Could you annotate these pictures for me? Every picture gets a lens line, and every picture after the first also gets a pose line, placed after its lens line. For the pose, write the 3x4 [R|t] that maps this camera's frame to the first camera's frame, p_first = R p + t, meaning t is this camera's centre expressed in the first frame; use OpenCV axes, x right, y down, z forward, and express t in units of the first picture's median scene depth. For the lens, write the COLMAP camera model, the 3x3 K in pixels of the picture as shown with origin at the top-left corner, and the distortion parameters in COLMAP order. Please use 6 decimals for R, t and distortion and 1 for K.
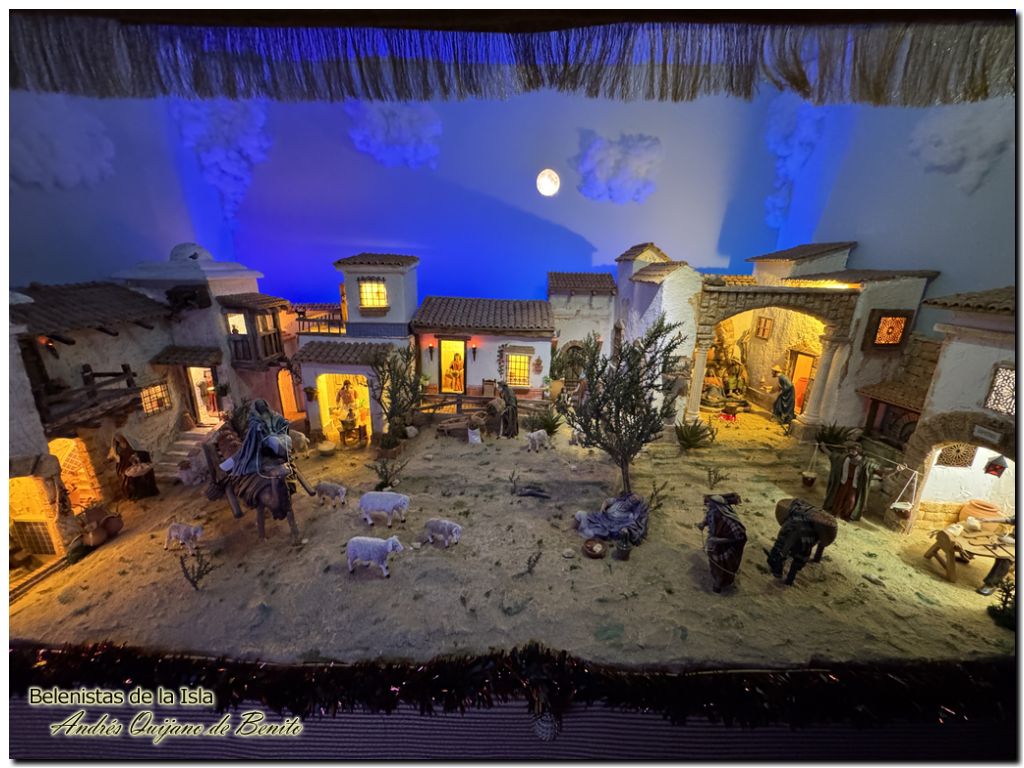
lens RADIAL K [[404.6, 0, 511.9], [0, 404.6, 384.0], [0, 0, 1]] dist [-0.001337, 0.000015]
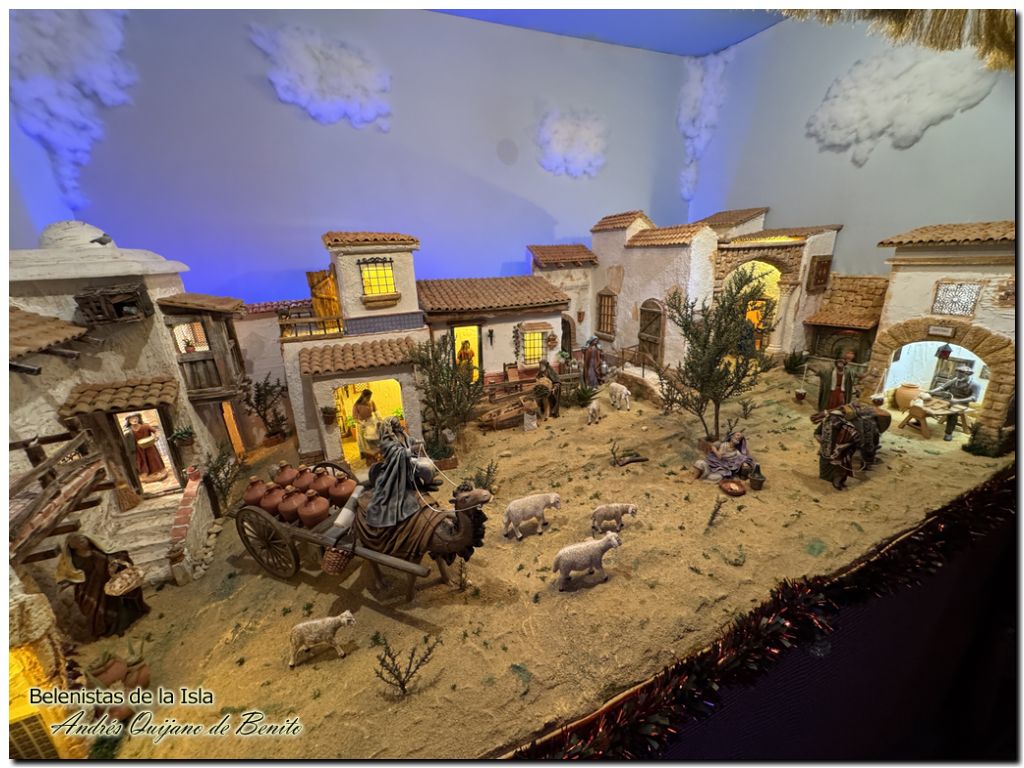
lens RADIAL K [[405.0, 0, 510.9], [0, 405.0, 385.1], [0, 0, 1]] dist [-0.001088, -0.000021]
pose [[0.906706, -0.179475, 0.381670, -0.484204], [0.169705, 0.983702, 0.059417, -0.018720], [-0.386114, 0.010898, 0.922387, 0.163166]]
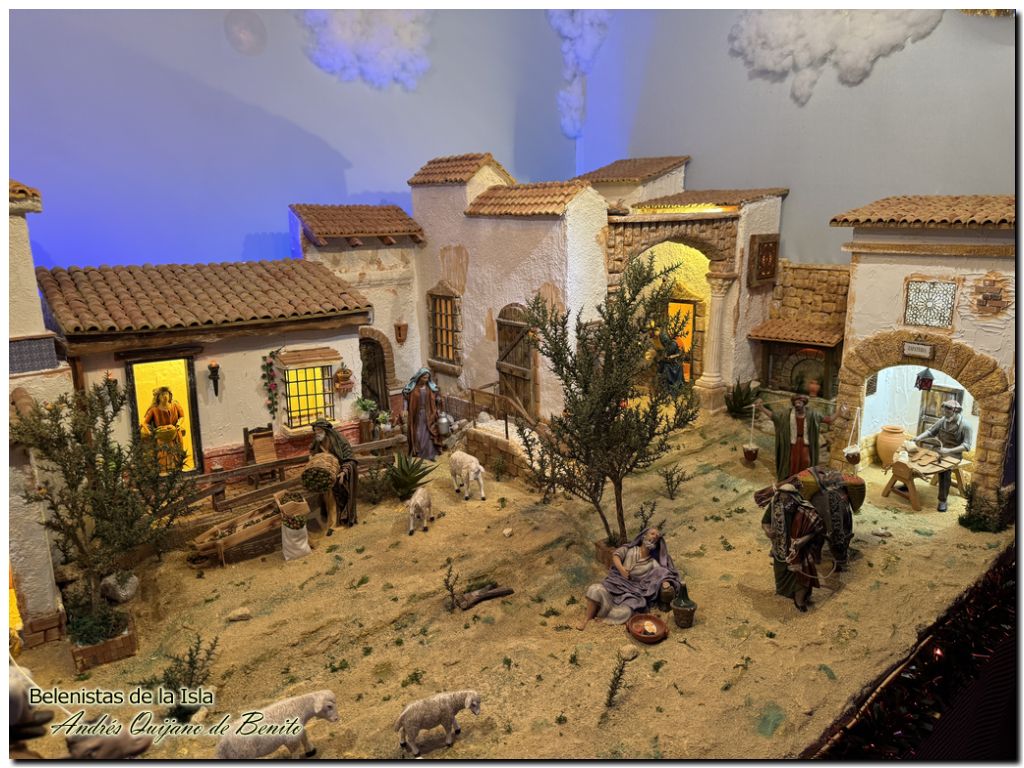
lens RADIAL K [[715.3, 0, 518.0], [0, 715.3, 385.3], [0, 0, 1]] dist [0.102552, -0.187815]
pose [[0.757680, -0.182201, 0.626676, -0.408067], [0.204247, 0.978202, 0.037461, -0.033208], [-0.619842, 0.099613, 0.778379, 0.149268]]
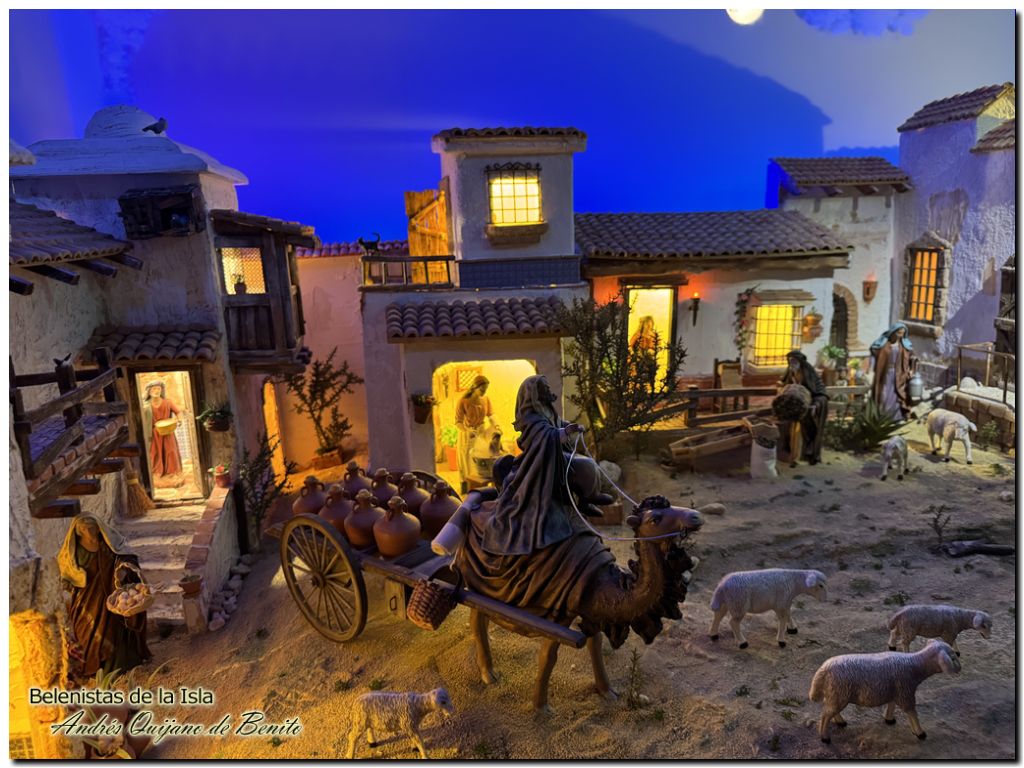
lens RADIAL K [[729.3, 0, 508.8], [0, 729.3, 387.1], [0, 0, 1]] dist [0.019758, -0.034034]
pose [[0.986436, -0.083771, 0.141160, -0.532700], [0.093681, 0.993473, -0.065072, 0.067180], [-0.134788, 0.077413, 0.987846, 0.152424]]
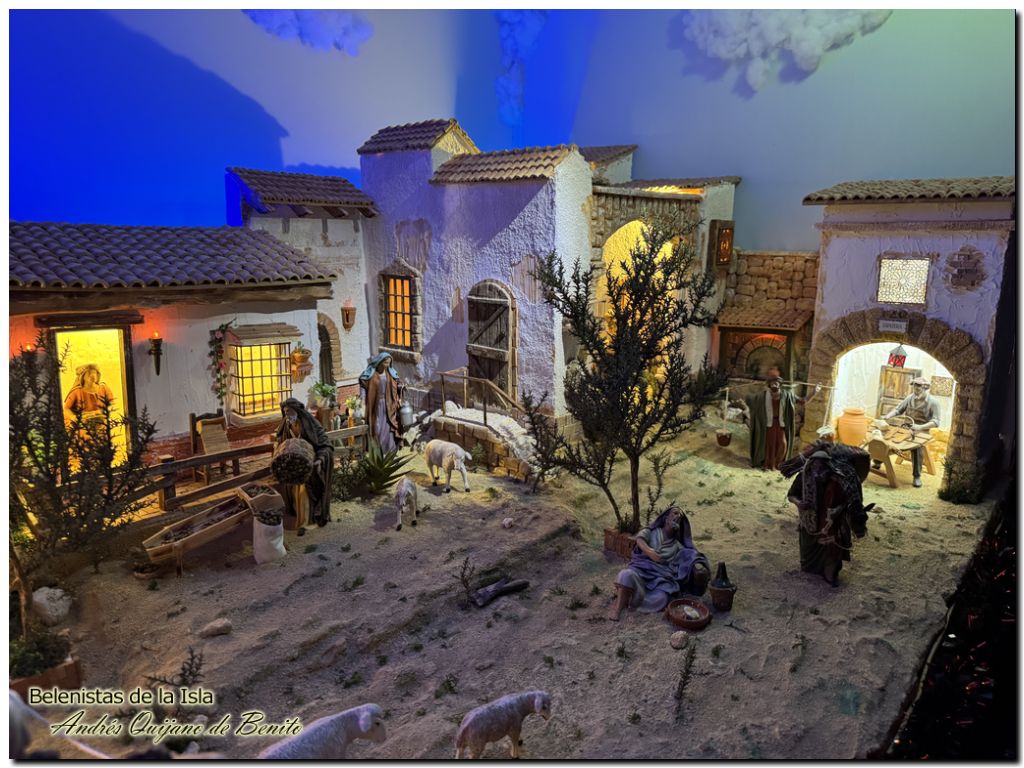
lens RADIAL K [[712.4, 0, 514.1], [0, 712.4, 383.6], [0, 0, 1]] dist [0.169655, -0.383954]
pose [[0.641065, -0.168173, 0.748835, -0.463152], [0.213340, 0.976292, 0.036619, -0.000319], [-0.737239, 0.136281, 0.661744, 0.325237]]
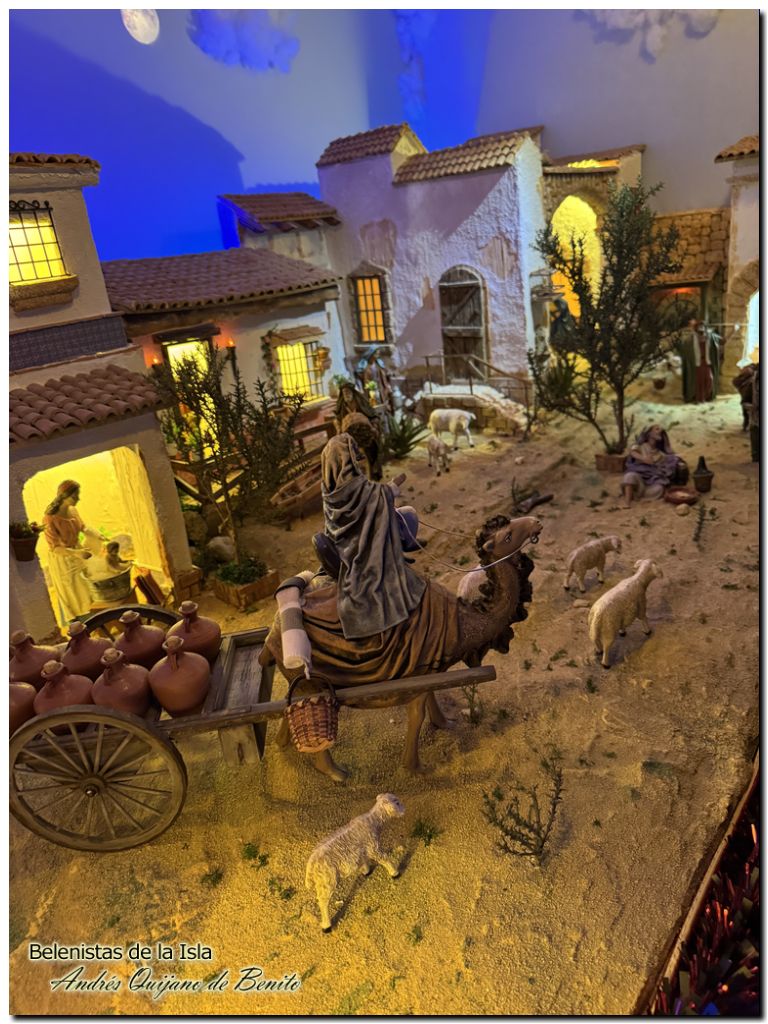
lens RADIAL K [[711.5, 0, 382.4], [0, 711.5, 536.8], [0, 0, 1]] dist [0.094717, -0.178351]
pose [[0.592622, -0.389003, 0.705319, -0.781299], [0.342825, 0.914193, 0.216154, -0.006740], [-0.728882, 0.113703, 0.675131, 0.355415]]
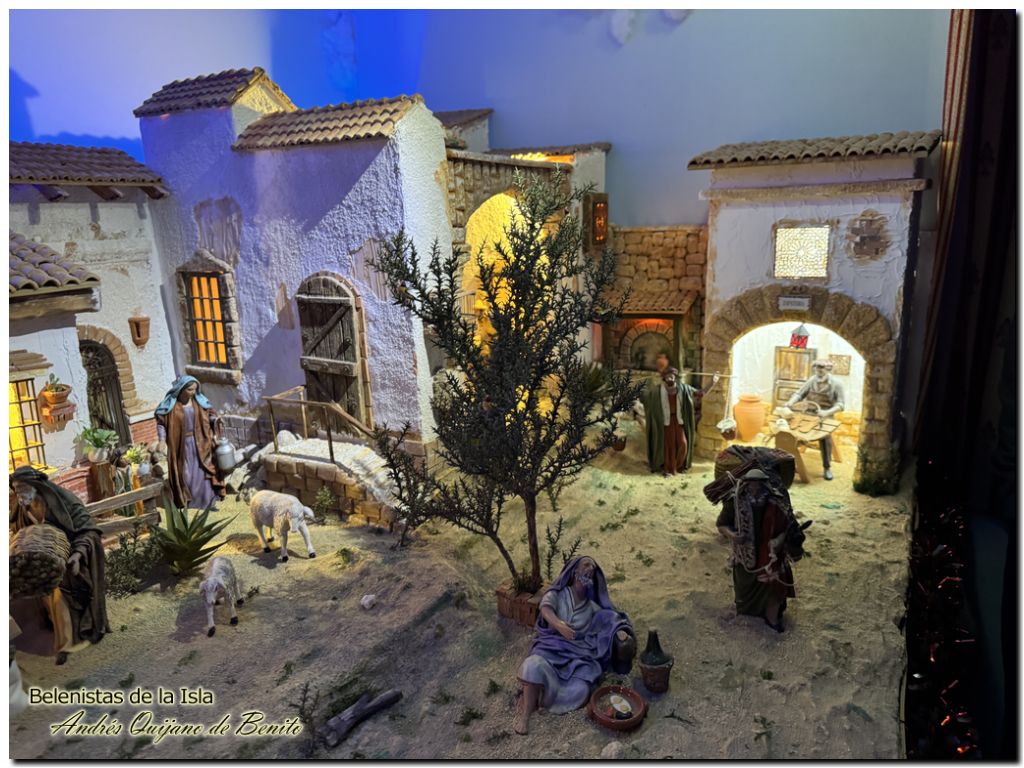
lens RADIAL K [[715.3, 0, 518.0], [0, 715.3, 385.3], [0, 0, 1]] dist [0.102552, -0.187815]
pose [[0.474420, -0.228964, 0.850001, -0.293422], [0.273946, 0.956037, 0.104626, -0.021562], [-0.836588, 0.183217, 0.516287, 0.442556]]
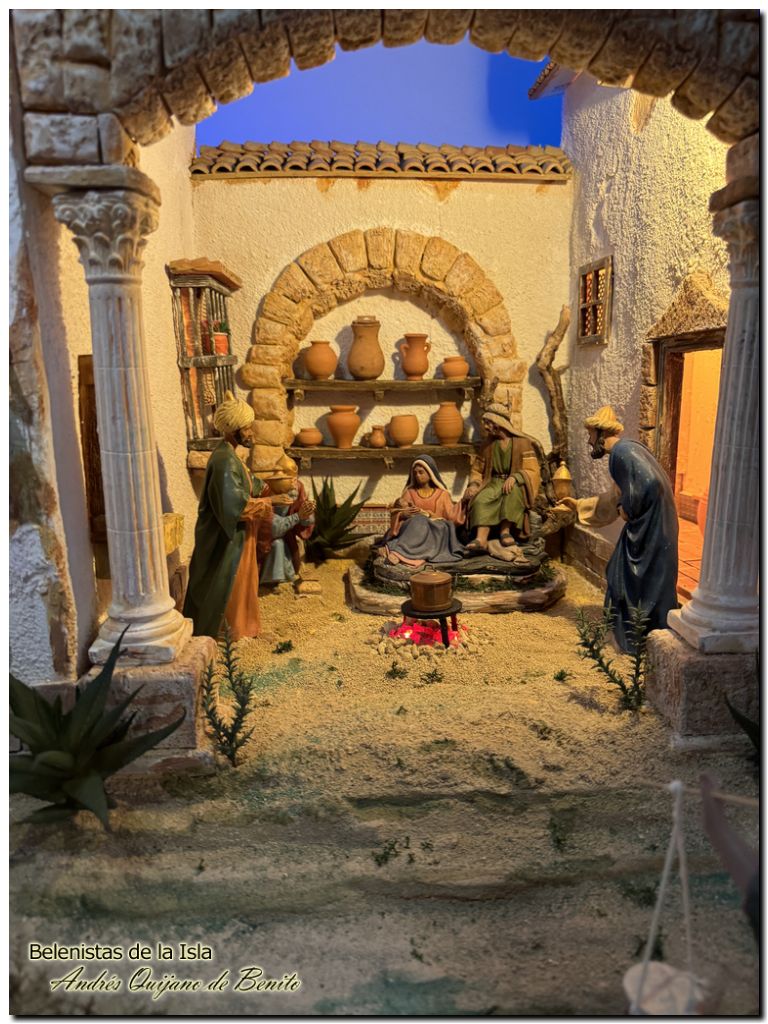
lens RADIAL K [[723.7, 0, 400.7], [0, 723.7, 503.8], [0, 0, 1]] dist [0.110847, -0.197204]
pose [[0.998110, -0.023801, 0.056660, 0.545813], [0.030145, 0.993037, -0.113879, 0.061425], [-0.053555, 0.115372, 0.991878, 0.619905]]
